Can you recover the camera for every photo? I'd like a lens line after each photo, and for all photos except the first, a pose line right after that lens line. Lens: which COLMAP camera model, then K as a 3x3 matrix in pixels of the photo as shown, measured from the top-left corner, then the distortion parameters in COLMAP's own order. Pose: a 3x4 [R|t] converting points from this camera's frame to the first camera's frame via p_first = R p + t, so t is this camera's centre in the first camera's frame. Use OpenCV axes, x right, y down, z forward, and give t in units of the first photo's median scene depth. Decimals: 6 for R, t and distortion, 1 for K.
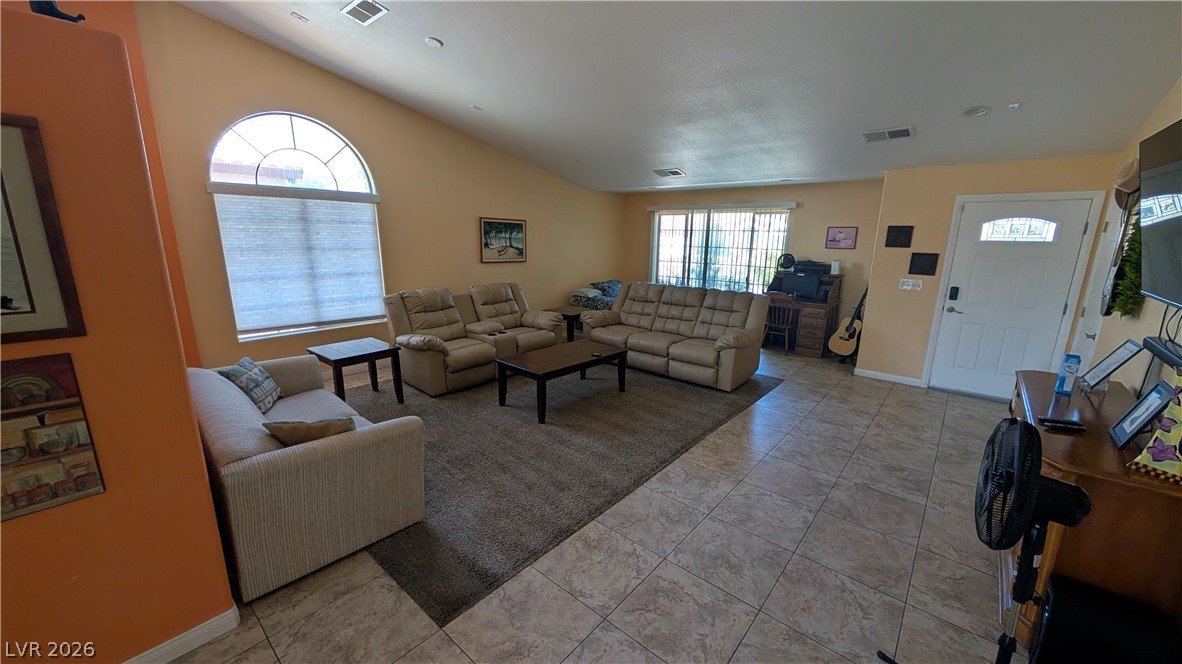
lens RADIAL K [[444.1, 0, 594.0], [0, 444.1, 335.1], [0, 0, 1]] dist [-0.000488, 0.000375]
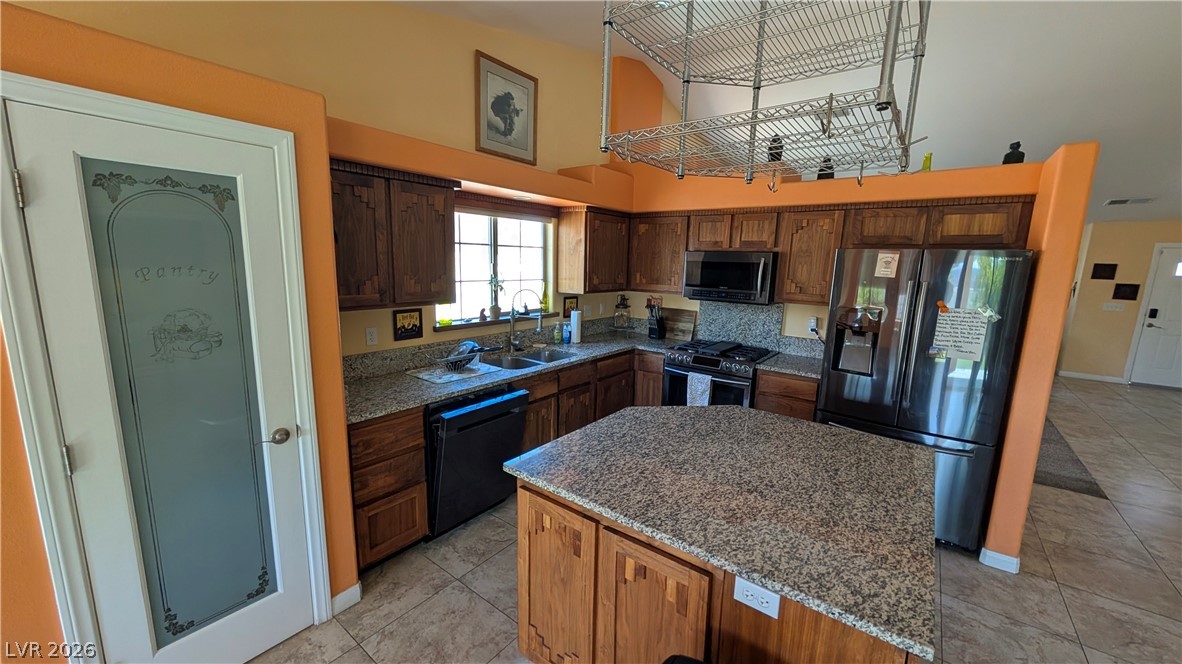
lens RADIAL K [[444.1, 0, 594.0], [0, 444.1, 335.1], [0, 0, 1]] dist [-0.000488, 0.000375]
pose [[0.998441, 0.003904, 0.055674, -1.002194], [-0.000923, 0.998570, -0.053453, 0.047872], [-0.055803, 0.053319, 0.997017, -0.266307]]
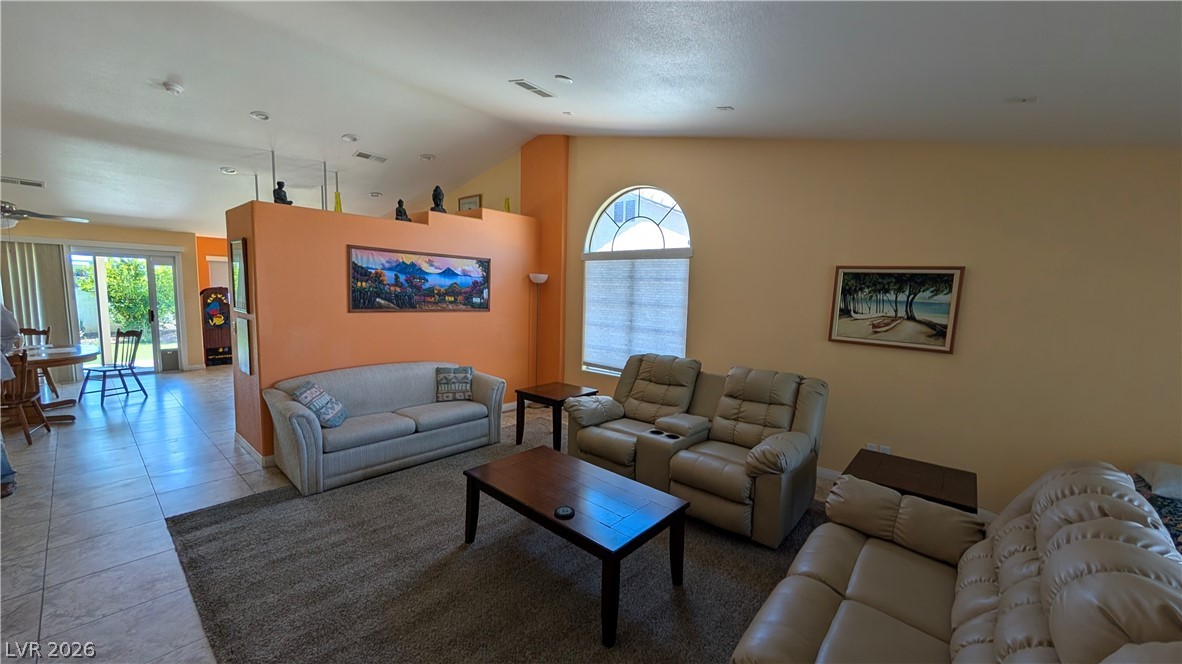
lens RADIAL K [[444.1, 0, 594.0], [0, 444.1, 335.1], [0, 0, 1]] dist [-0.000488, 0.000375]
pose [[-0.005033, 0.089762, -0.995950, 0.475843], [-0.247663, 0.964822, 0.088208, -0.199374], [0.968833, 0.247104, 0.017375, 0.940660]]
